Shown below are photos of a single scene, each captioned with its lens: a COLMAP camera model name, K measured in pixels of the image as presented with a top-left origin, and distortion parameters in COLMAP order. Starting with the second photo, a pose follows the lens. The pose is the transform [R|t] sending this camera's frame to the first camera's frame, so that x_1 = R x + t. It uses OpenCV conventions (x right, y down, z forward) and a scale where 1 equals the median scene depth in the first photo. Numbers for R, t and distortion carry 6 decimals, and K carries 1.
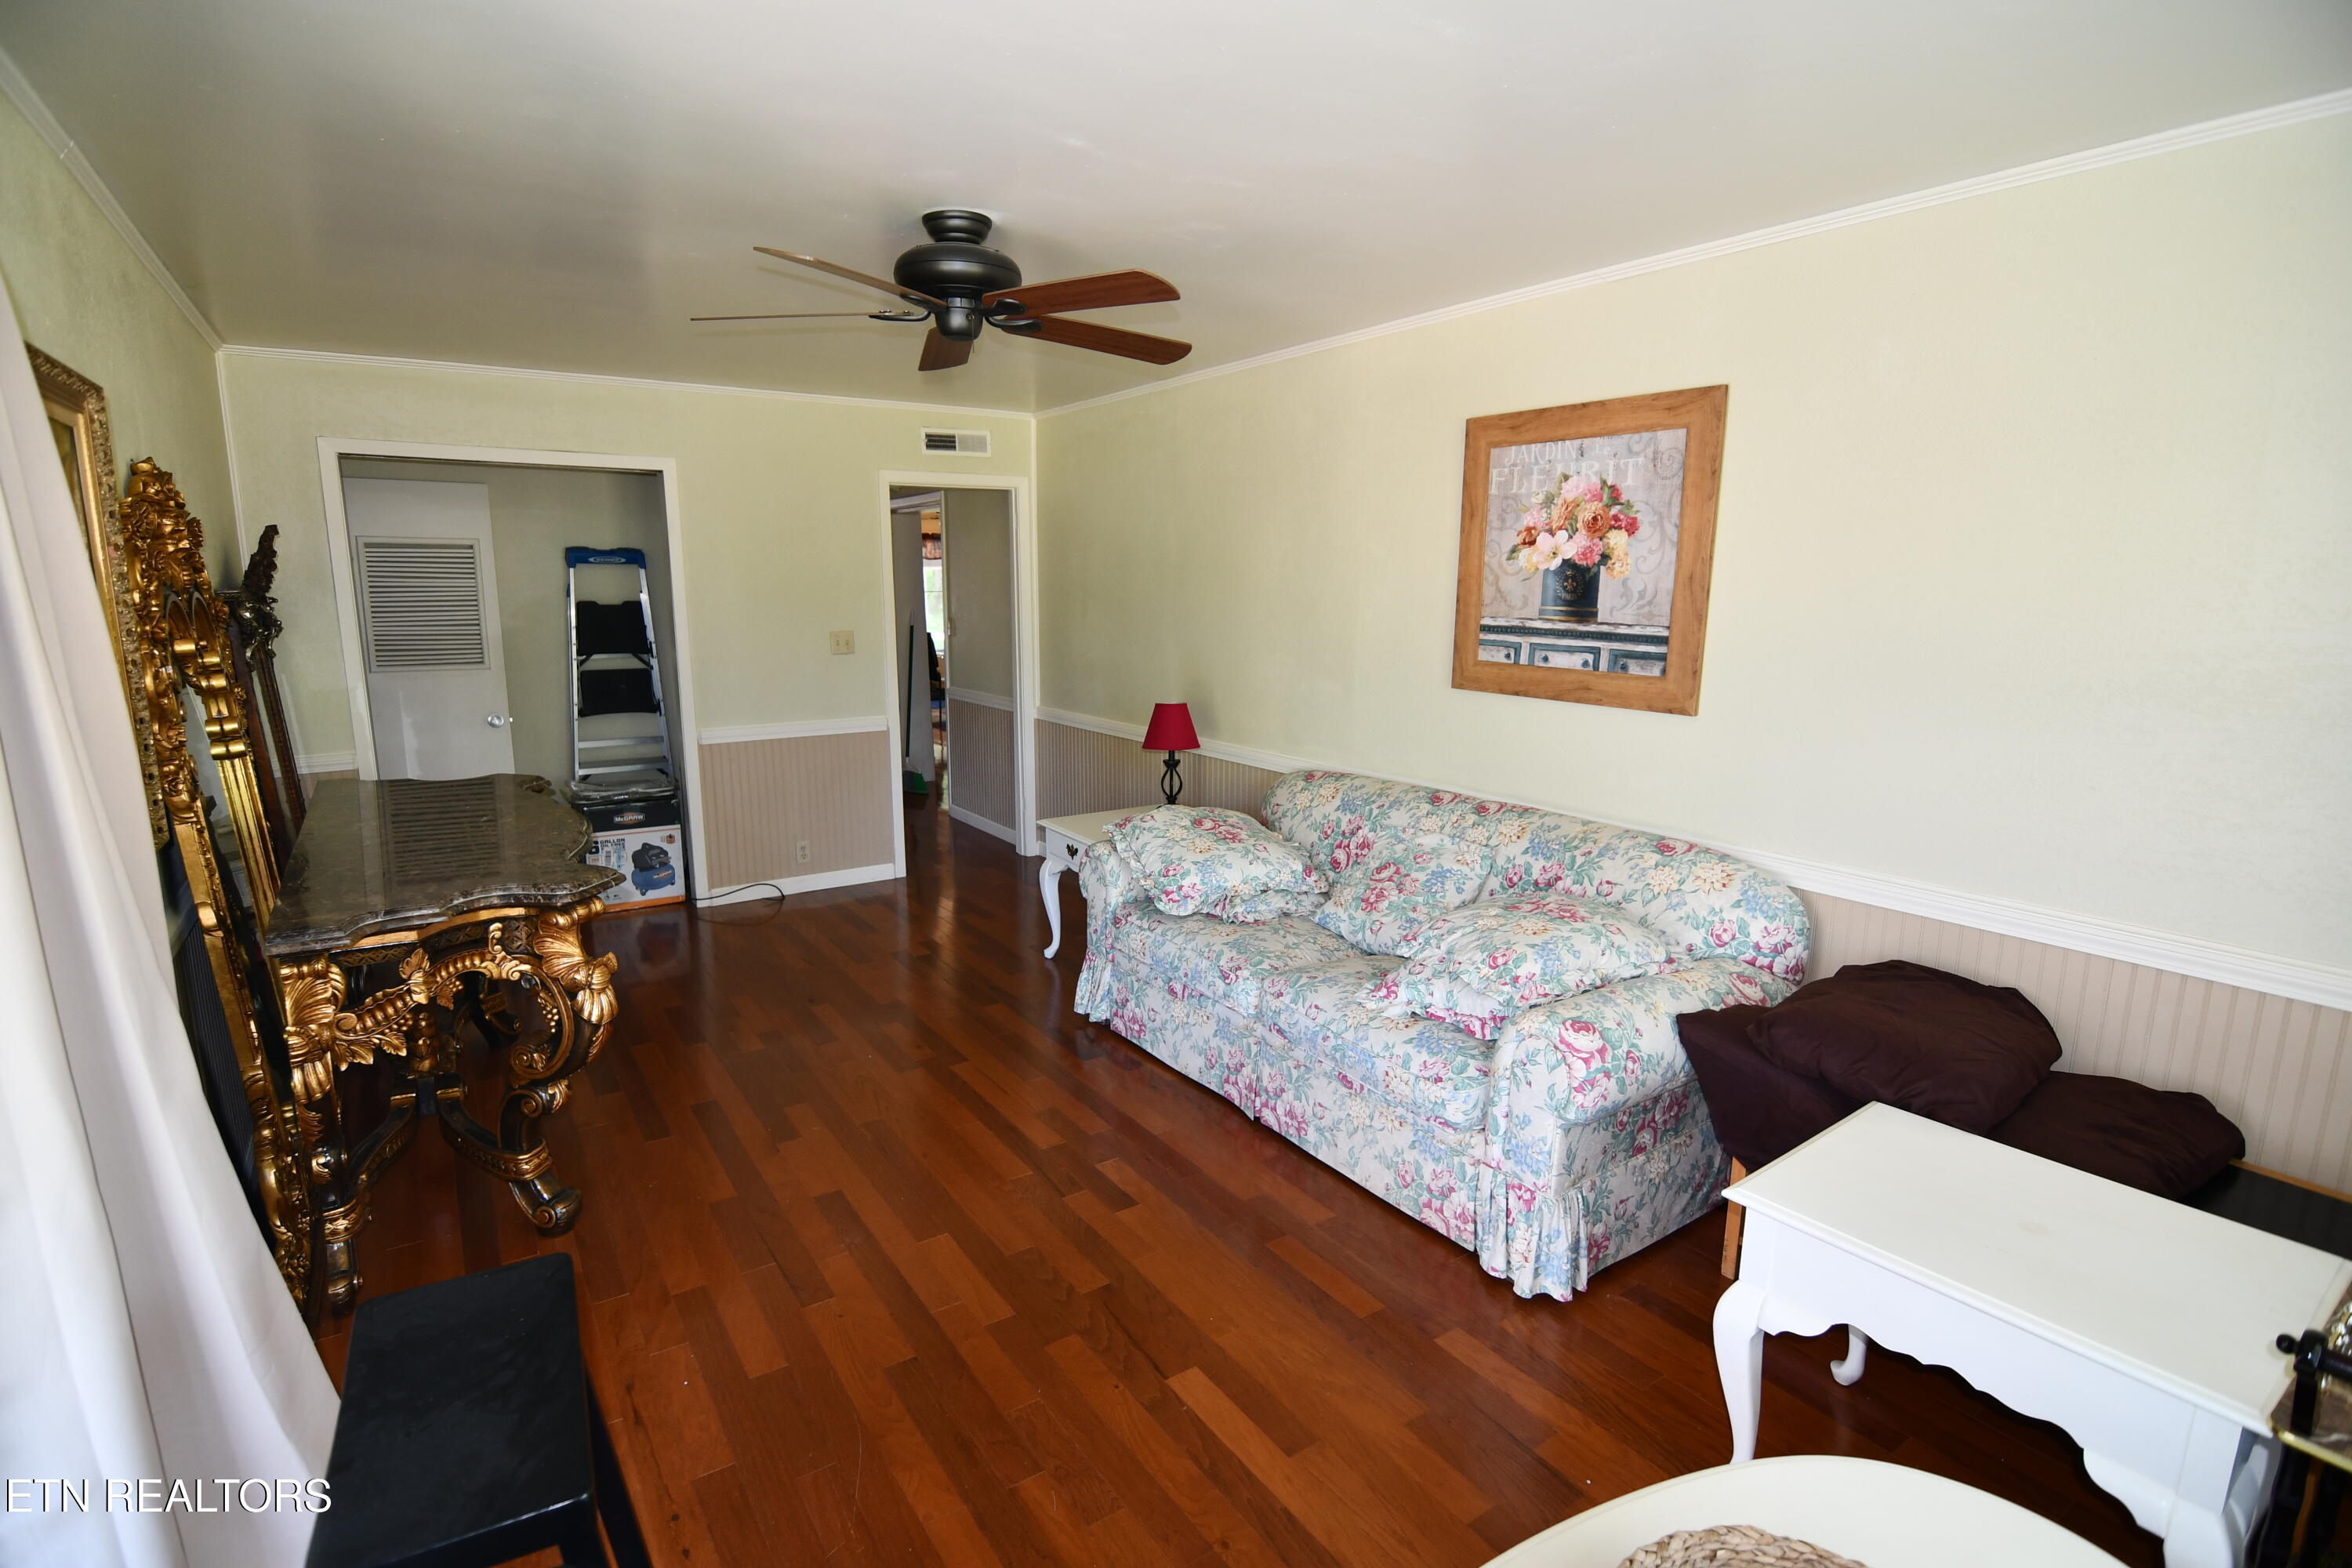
lens RADIAL K [[1123.4, 0, 1177.9], [0, 1123.4, 784.2], [0, 0, 1]] dist [-0.020524, -0.006331]
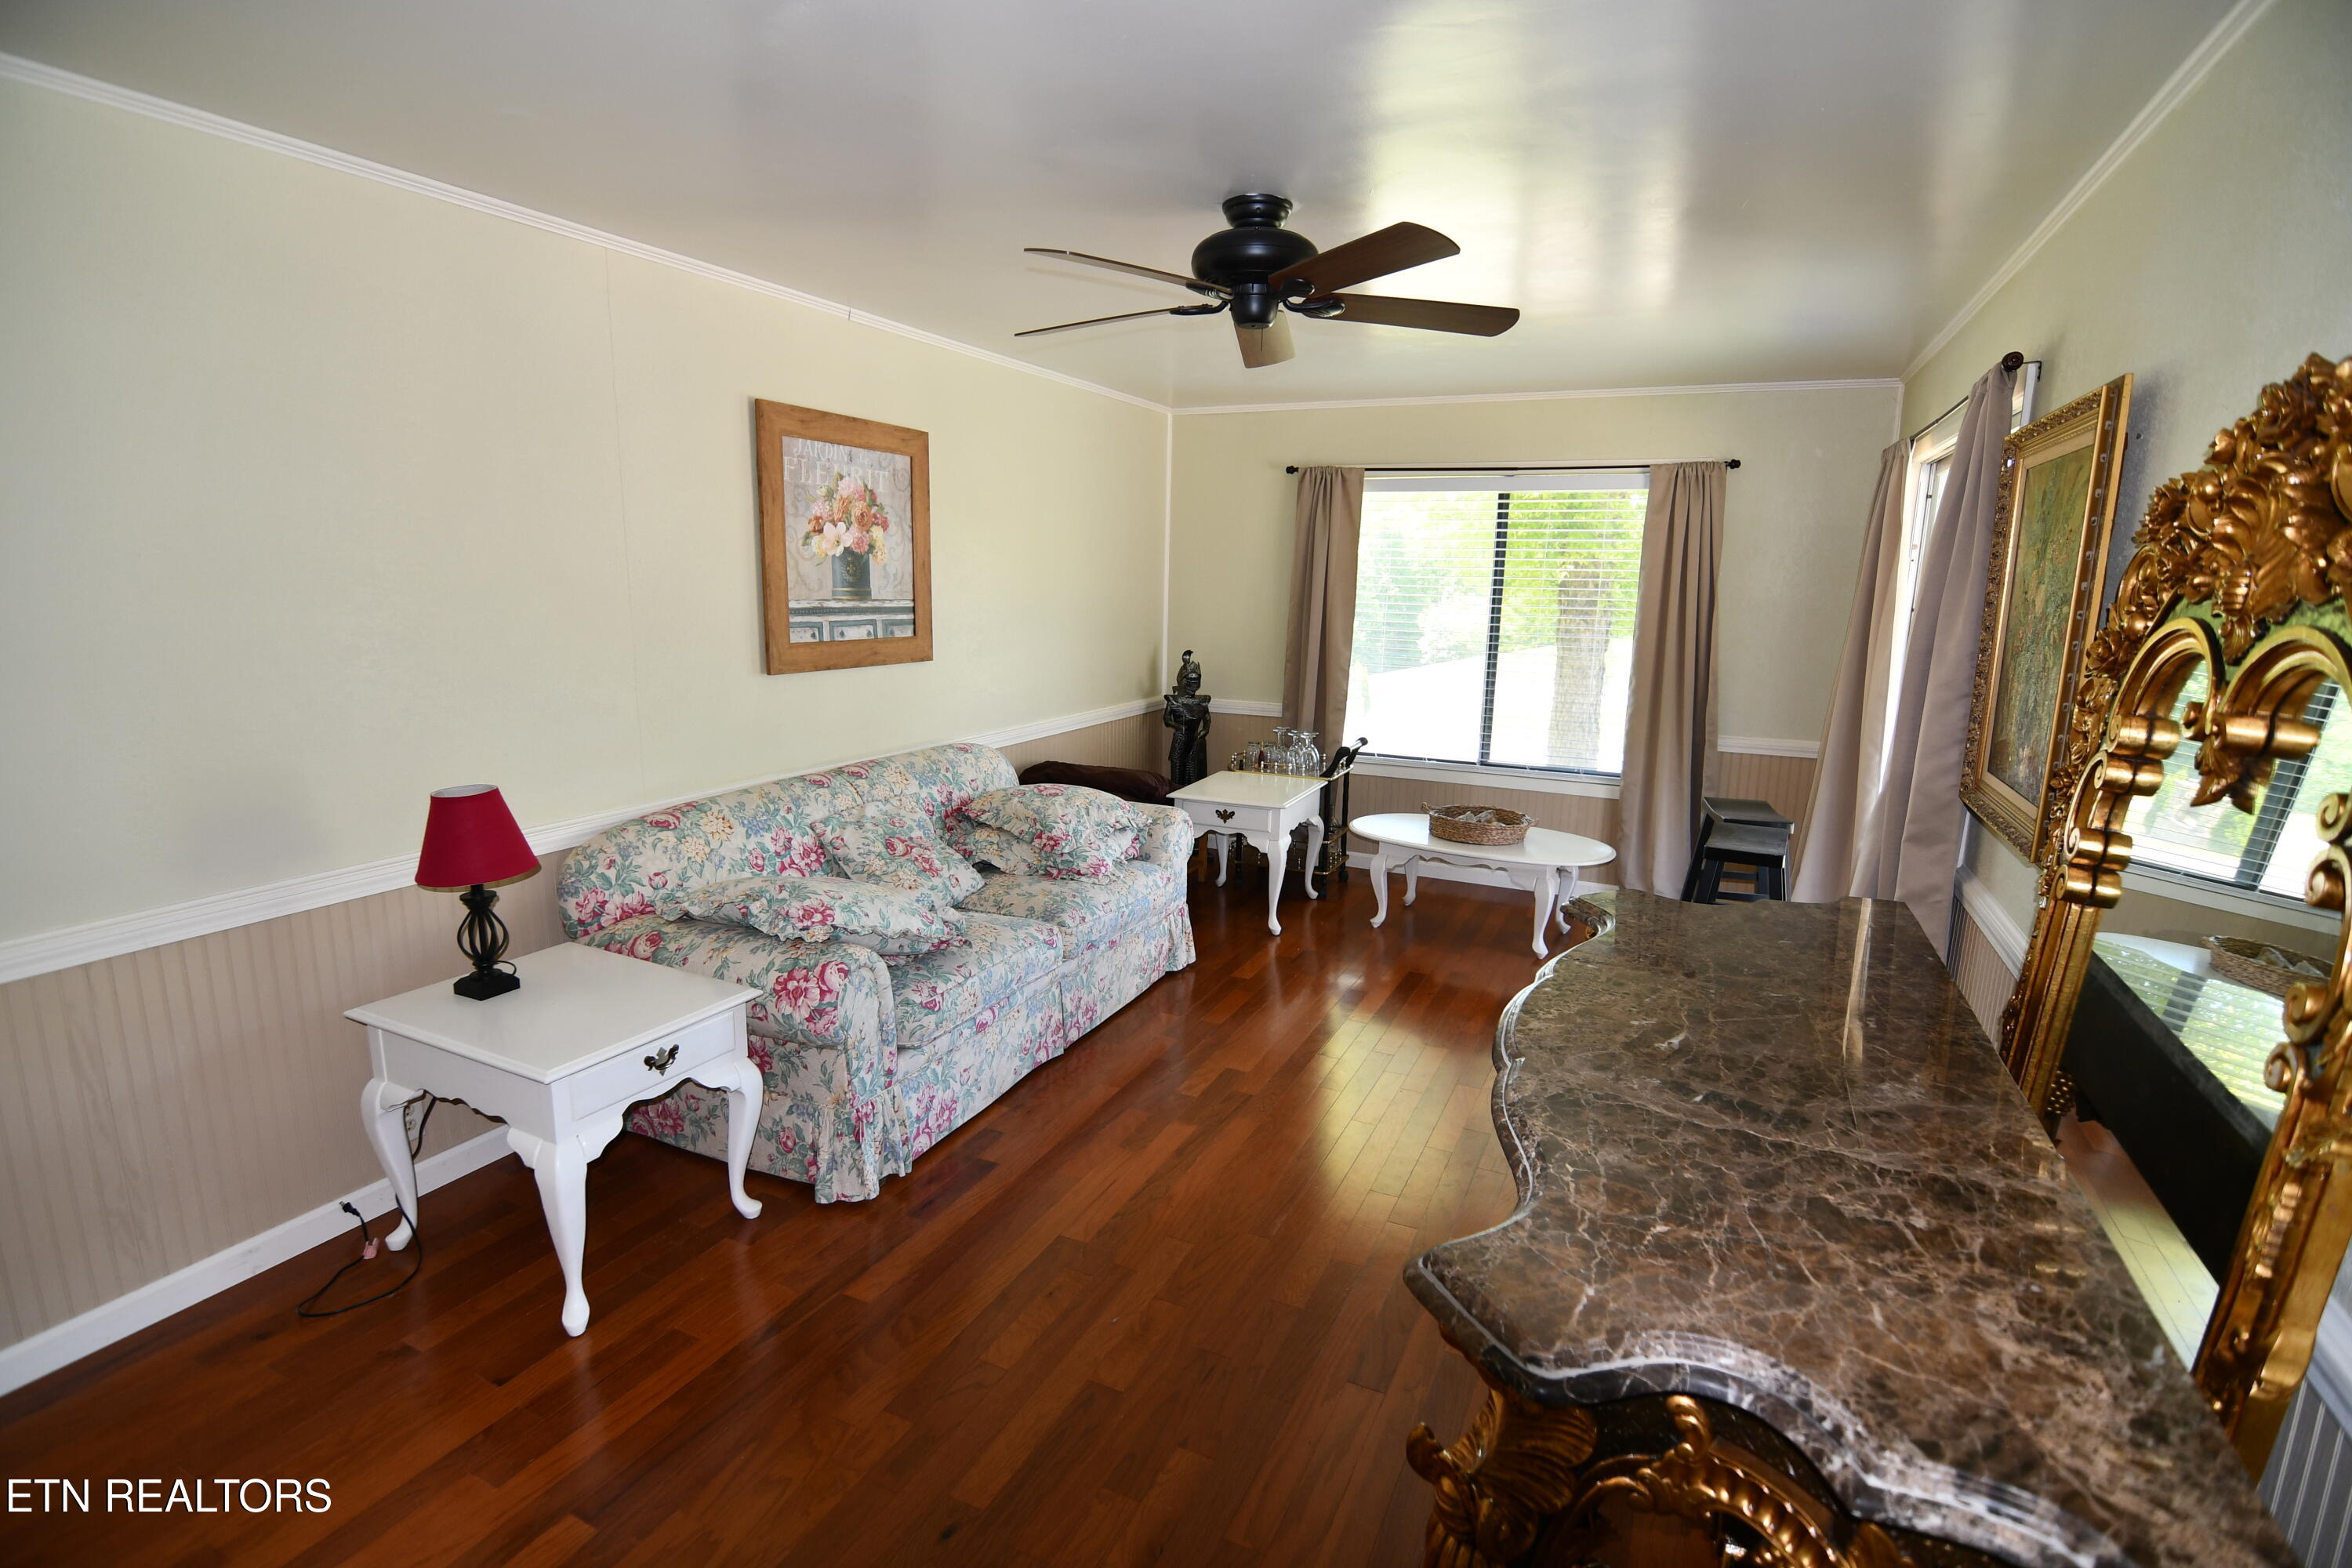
lens RADIAL K [[1123.4, 0, 1174.1], [0, 1123.4, 787.6], [0, 0, 1]] dist [-0.020524, -0.006331]
pose [[-0.507719, -0.162737, 0.846013, -0.856719], [0.147786, 0.950990, 0.271621, -0.228102], [-0.848752, 0.262936, -0.458785, 1.305682]]
